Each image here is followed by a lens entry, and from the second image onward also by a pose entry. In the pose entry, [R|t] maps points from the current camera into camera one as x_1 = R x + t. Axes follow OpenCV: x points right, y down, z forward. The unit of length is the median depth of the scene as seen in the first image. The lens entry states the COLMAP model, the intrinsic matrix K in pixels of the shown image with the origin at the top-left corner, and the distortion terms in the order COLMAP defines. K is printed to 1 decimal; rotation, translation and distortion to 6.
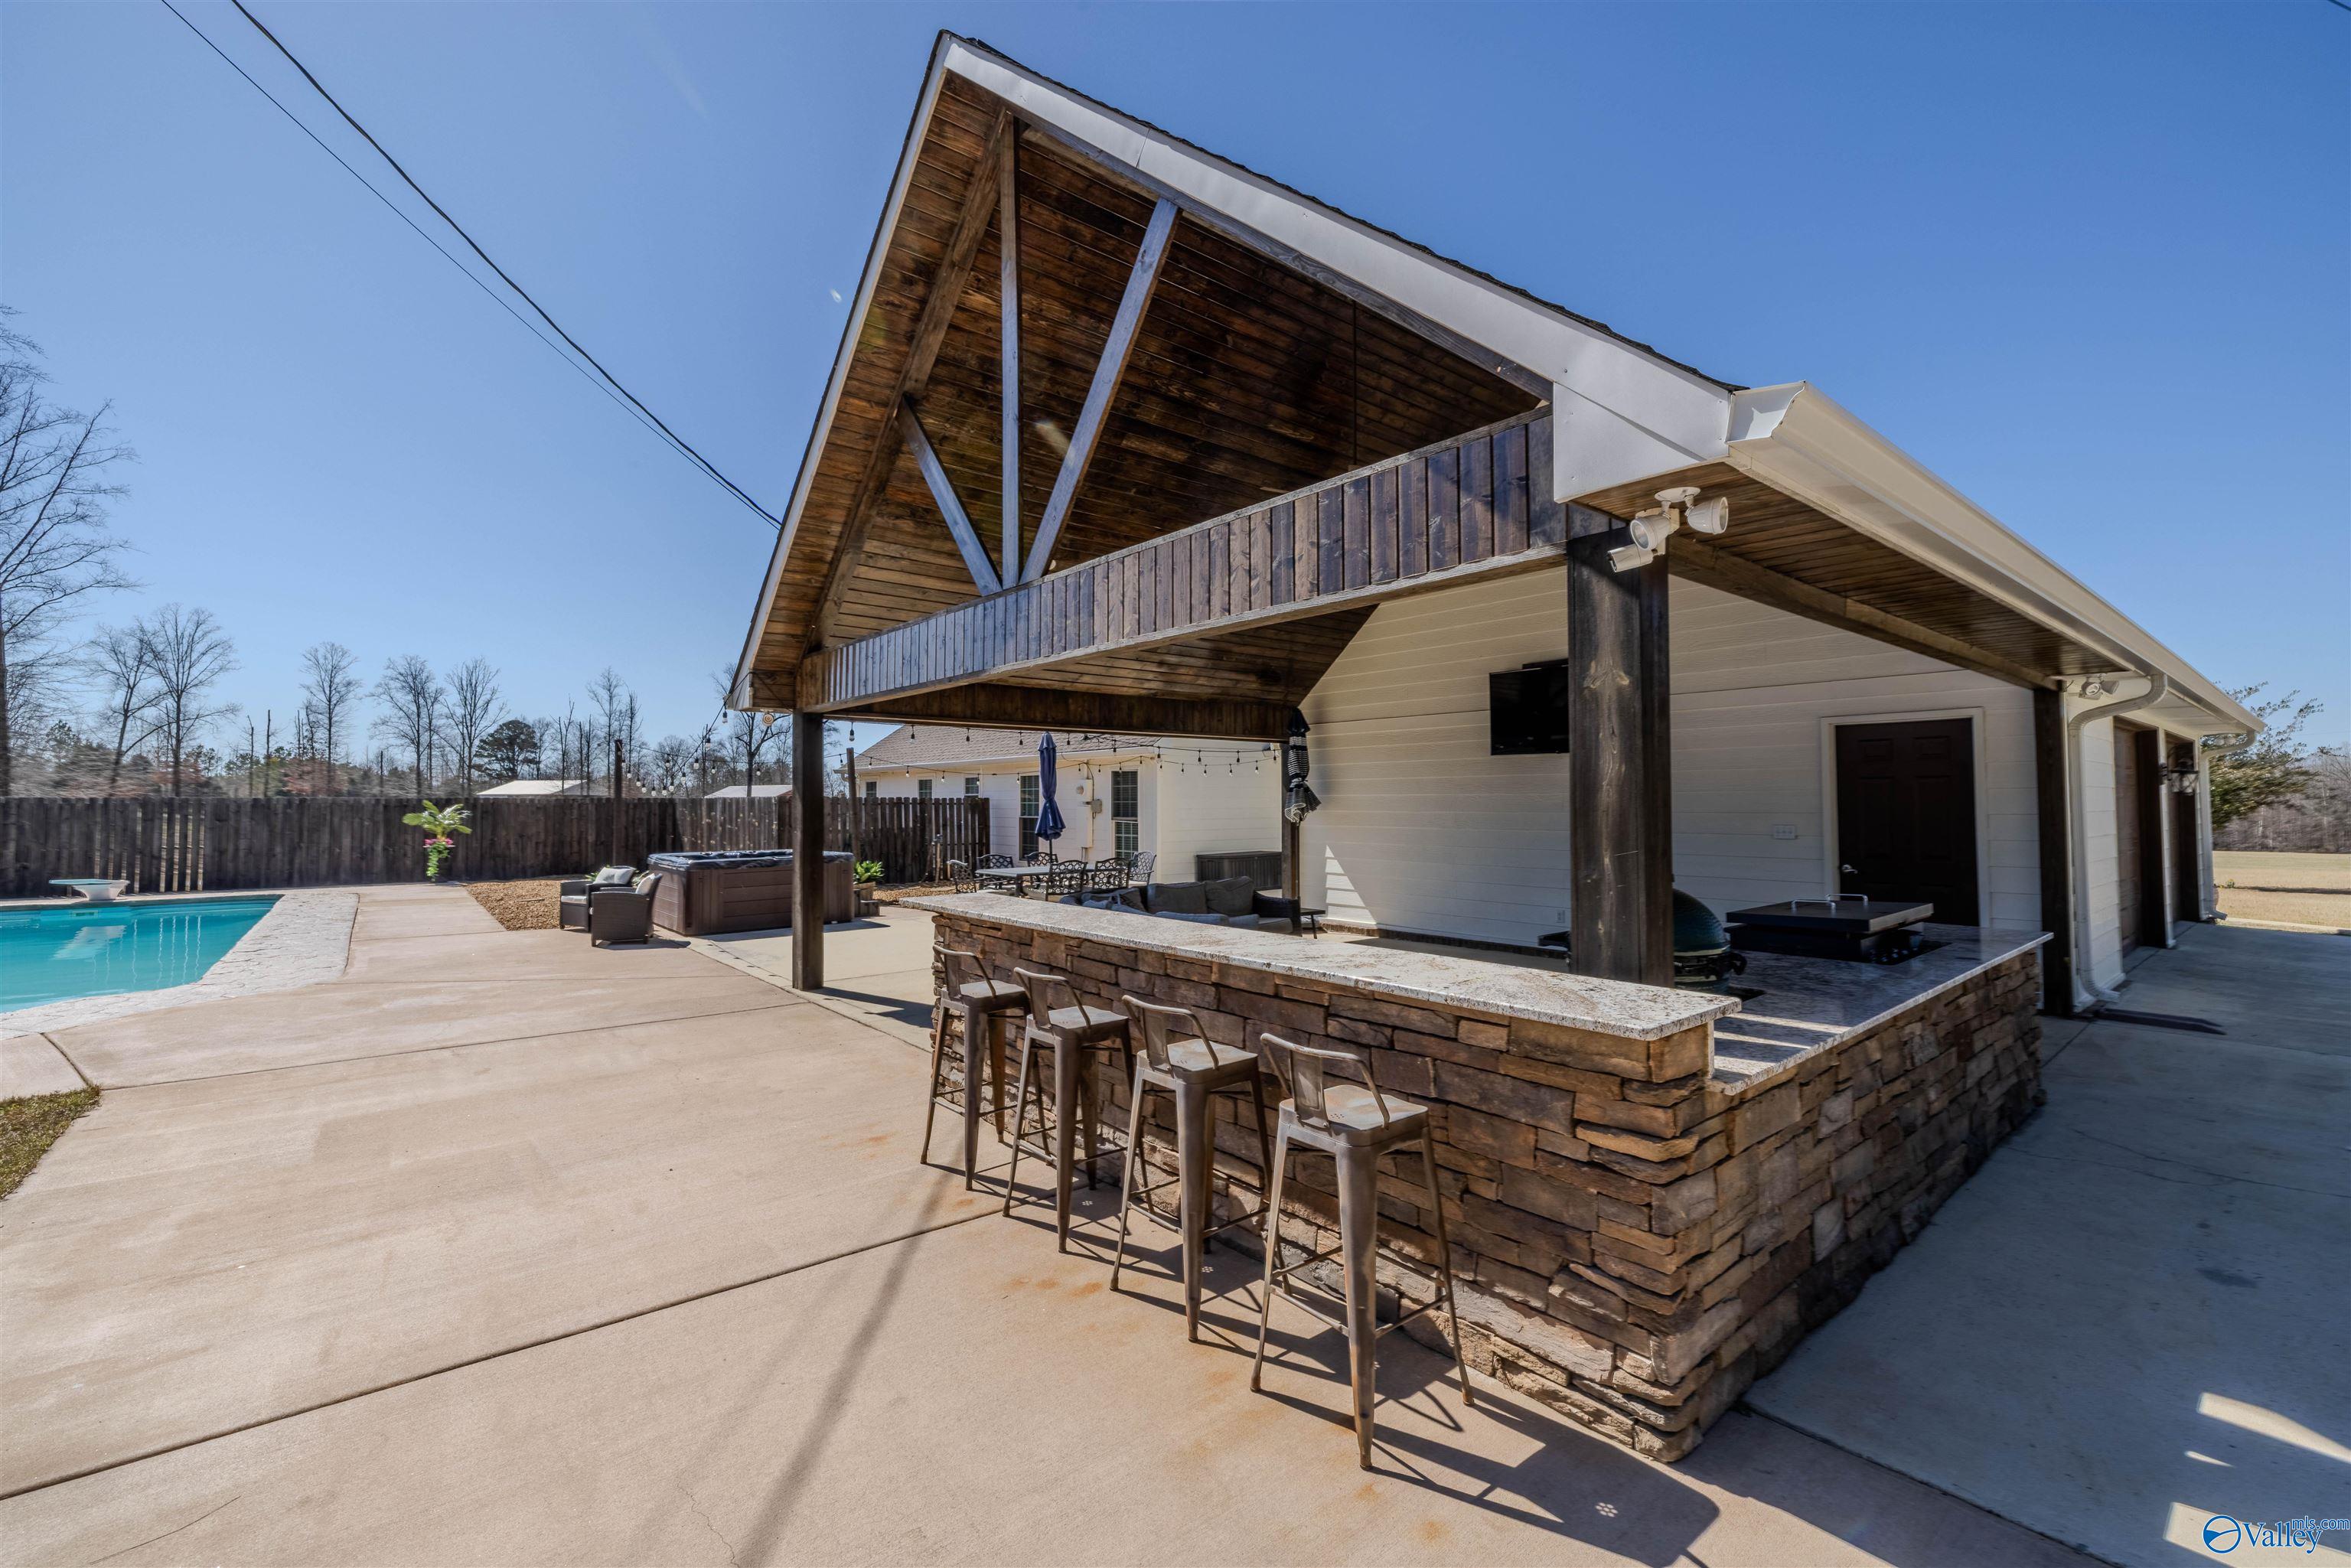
lens RADIAL K [[983.2, 0, 1175.5], [0, 983.2, 784.0], [0, 0, 1]] dist [0.001179, -0.000282]
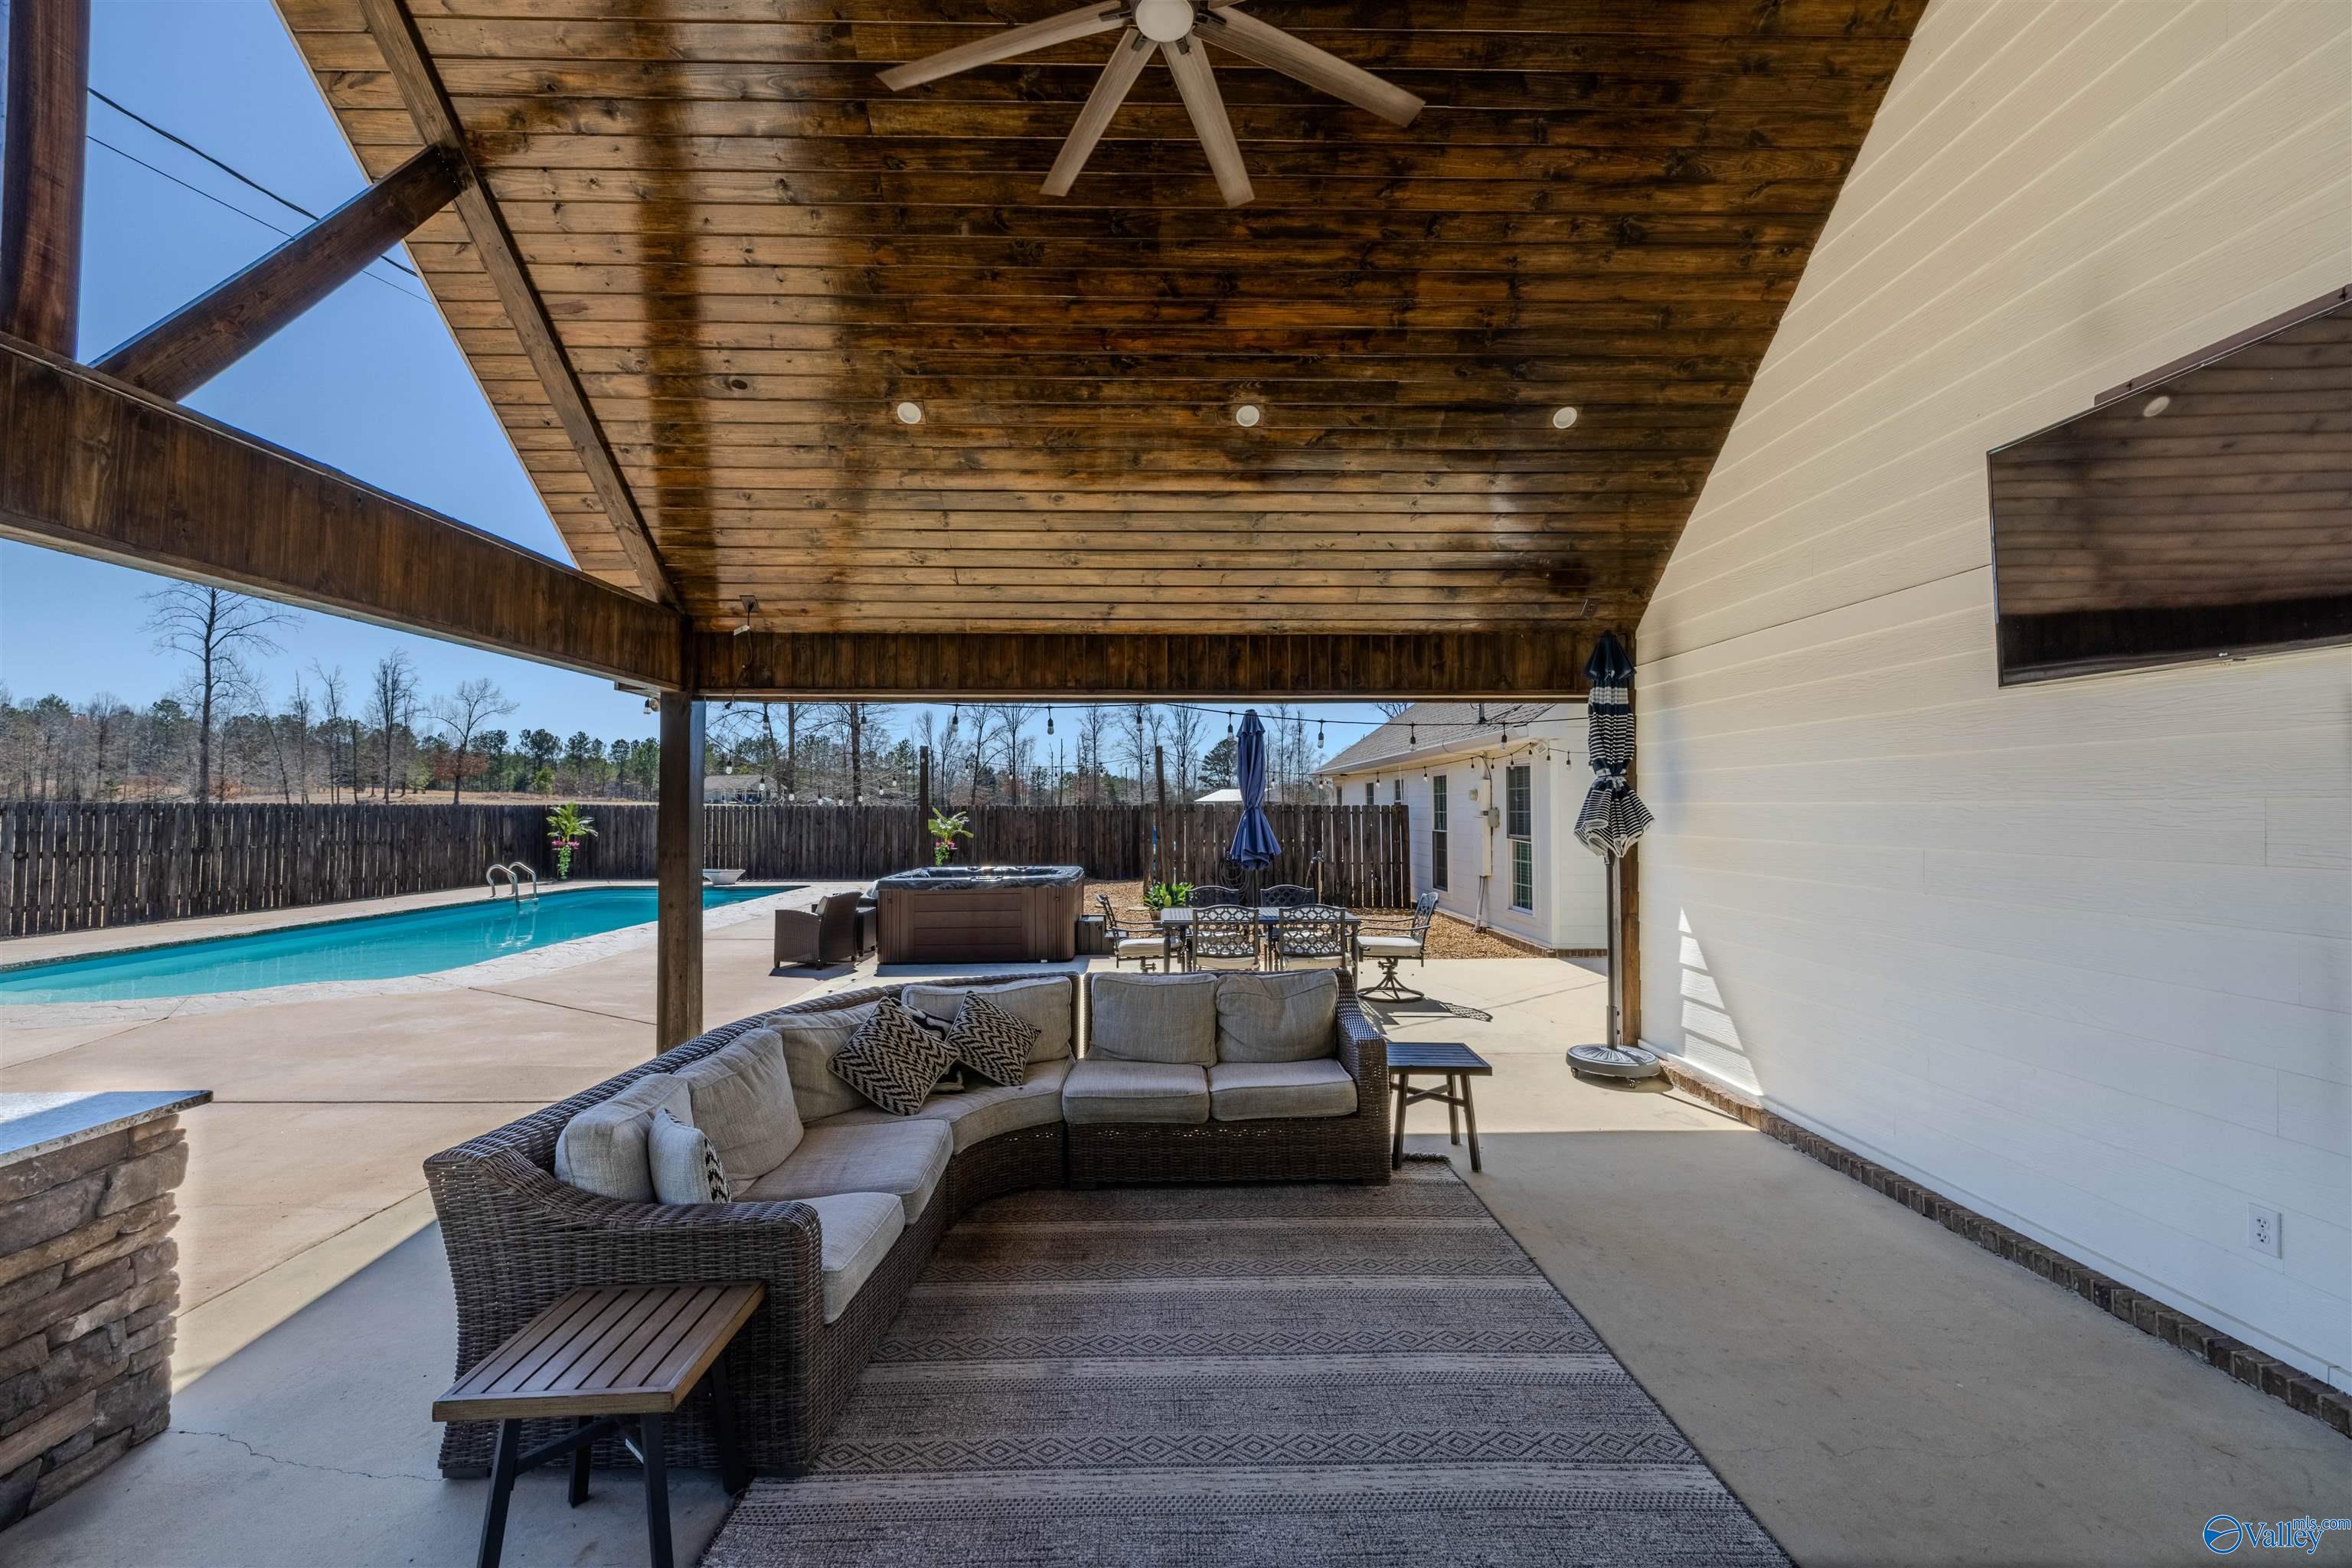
lens RADIAL K [[983.7, 0, 1176.0], [0, 983.7, 784.0], [0, 0, 1]] dist [0.001179, -0.000282]
pose [[0.785216, -0.013603, -0.619073, 0.287414], [0.010566, 0.999907, -0.008570, 0.003658], [0.619132, 0.000188, 0.785287, 0.517050]]
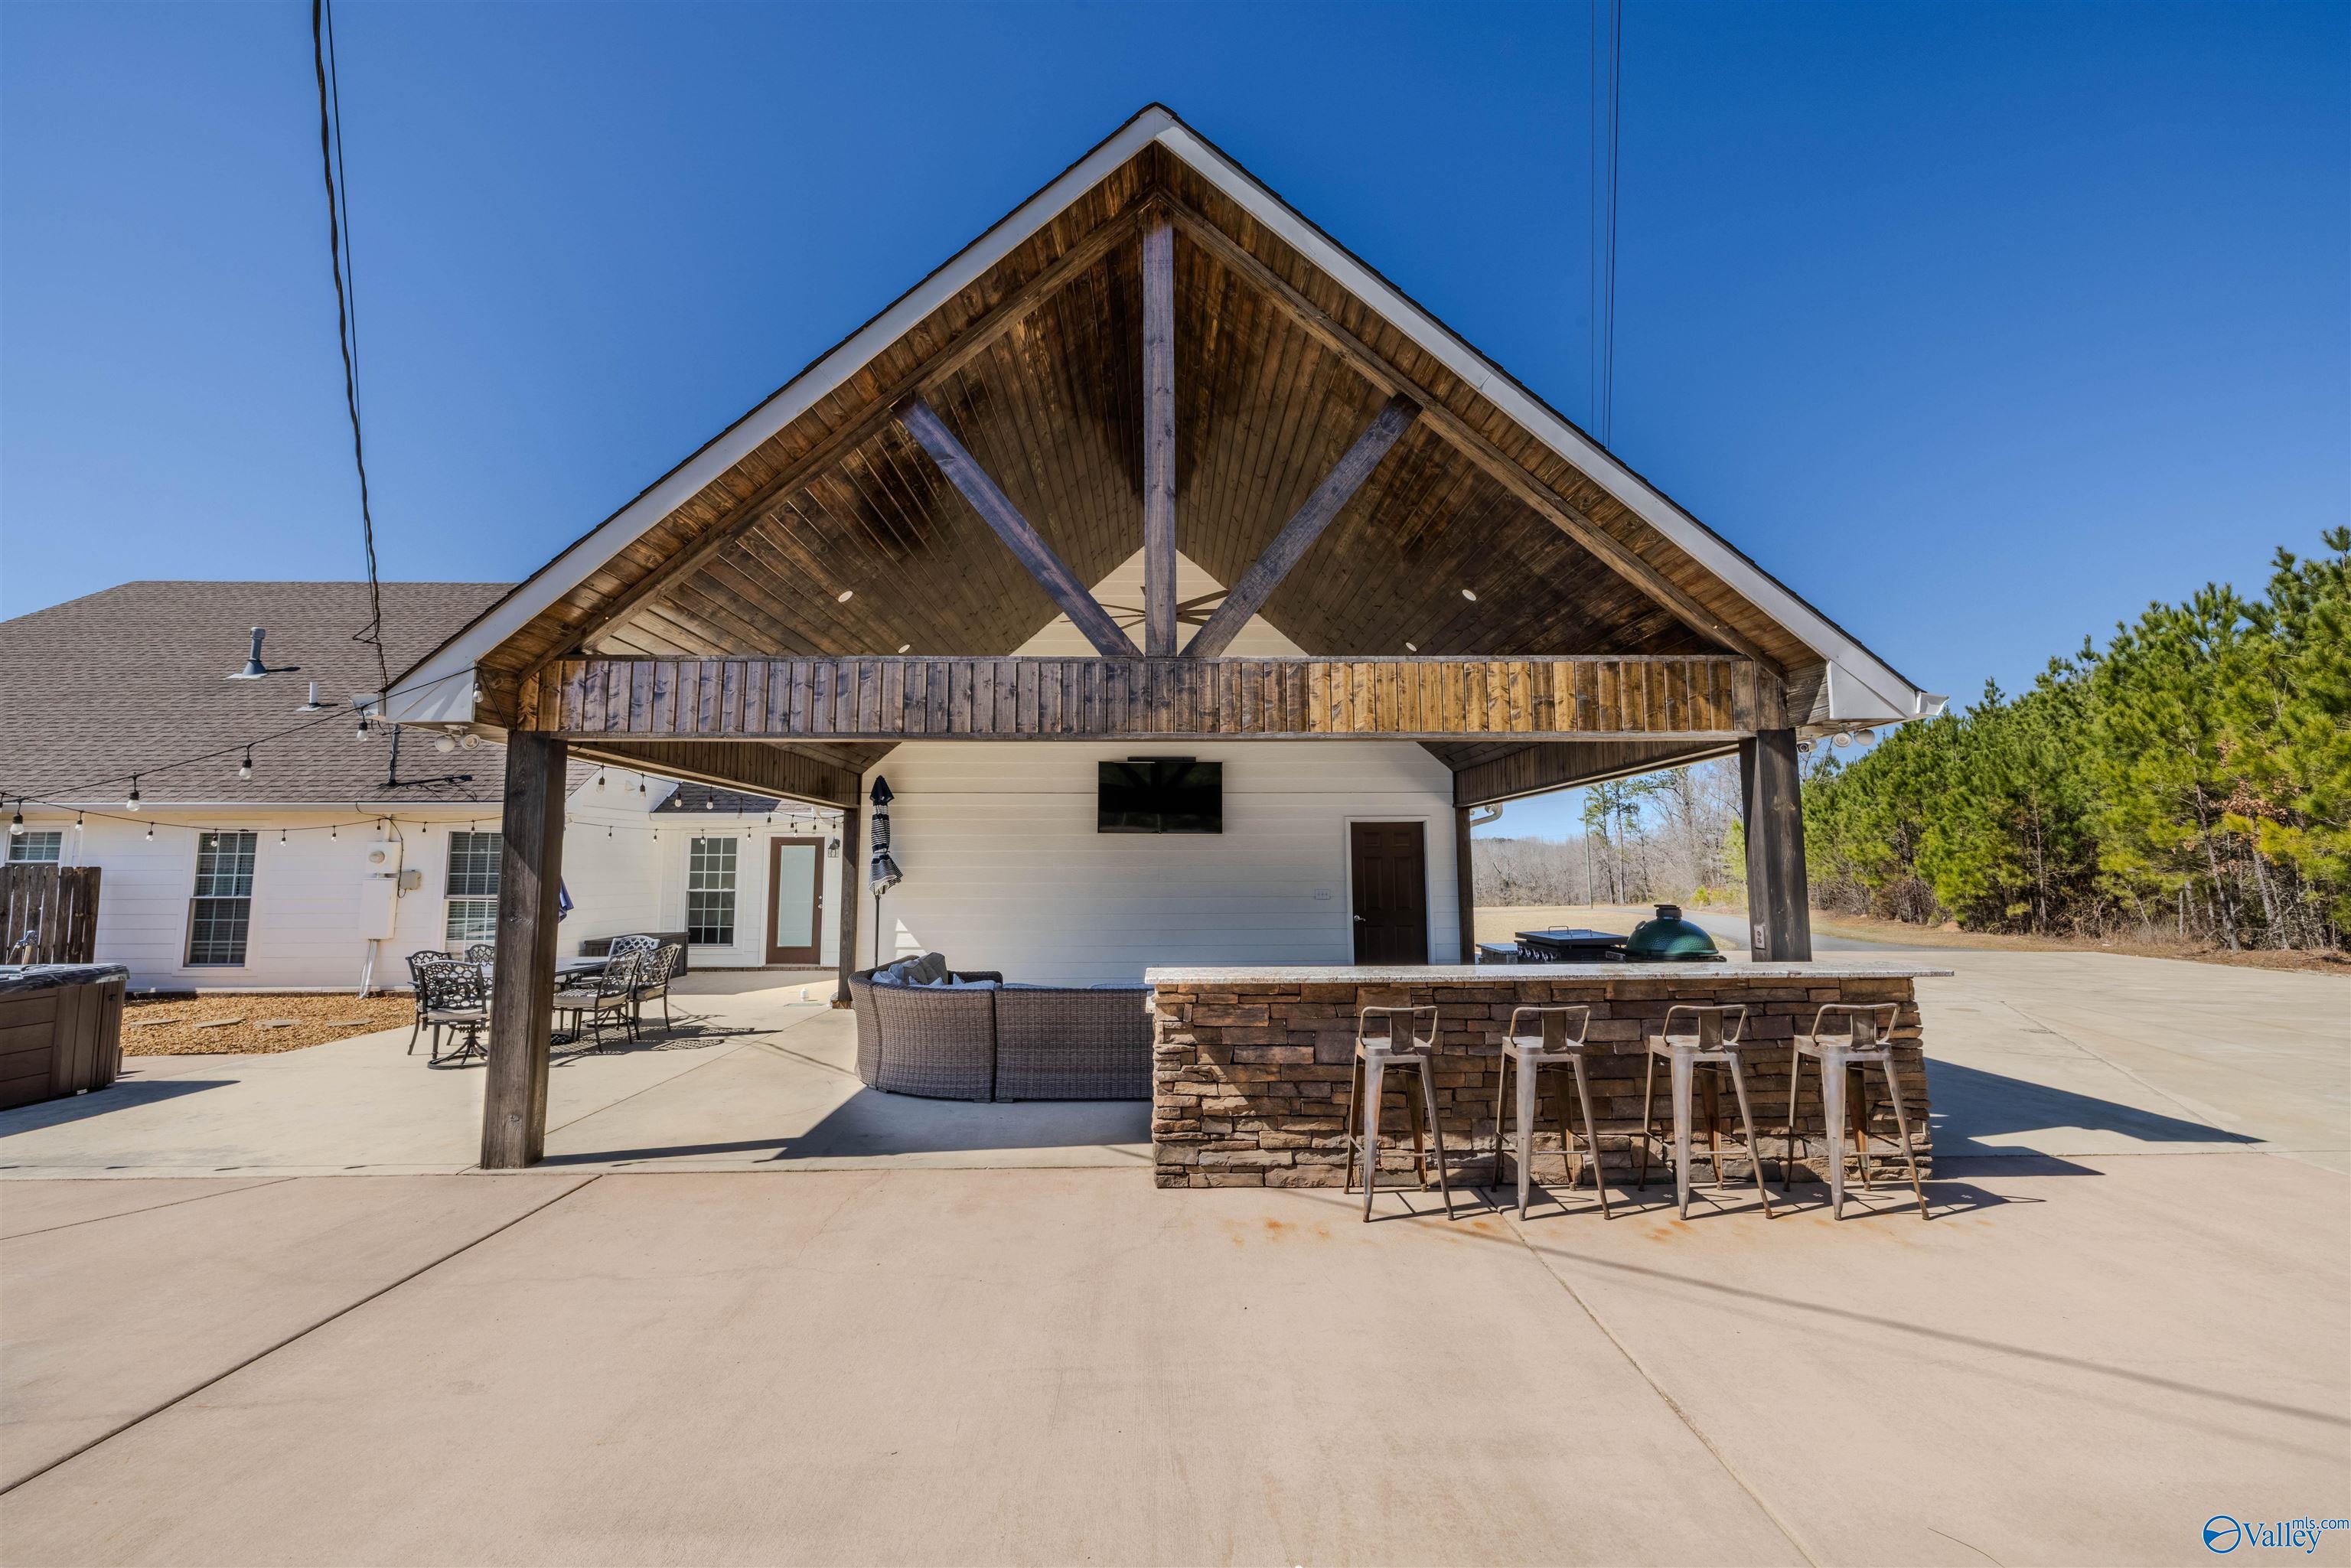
lens RADIAL K [[983.2, 0, 1175.5], [0, 983.2, 784.0], [0, 0, 1]] dist [0.001179, -0.000282]
pose [[0.624080, 0.069068, 0.778302, -0.491154], [-0.012197, 0.996825, -0.078680, 0.004079], [-0.781265, 0.039609, 0.622941, 0.198656]]
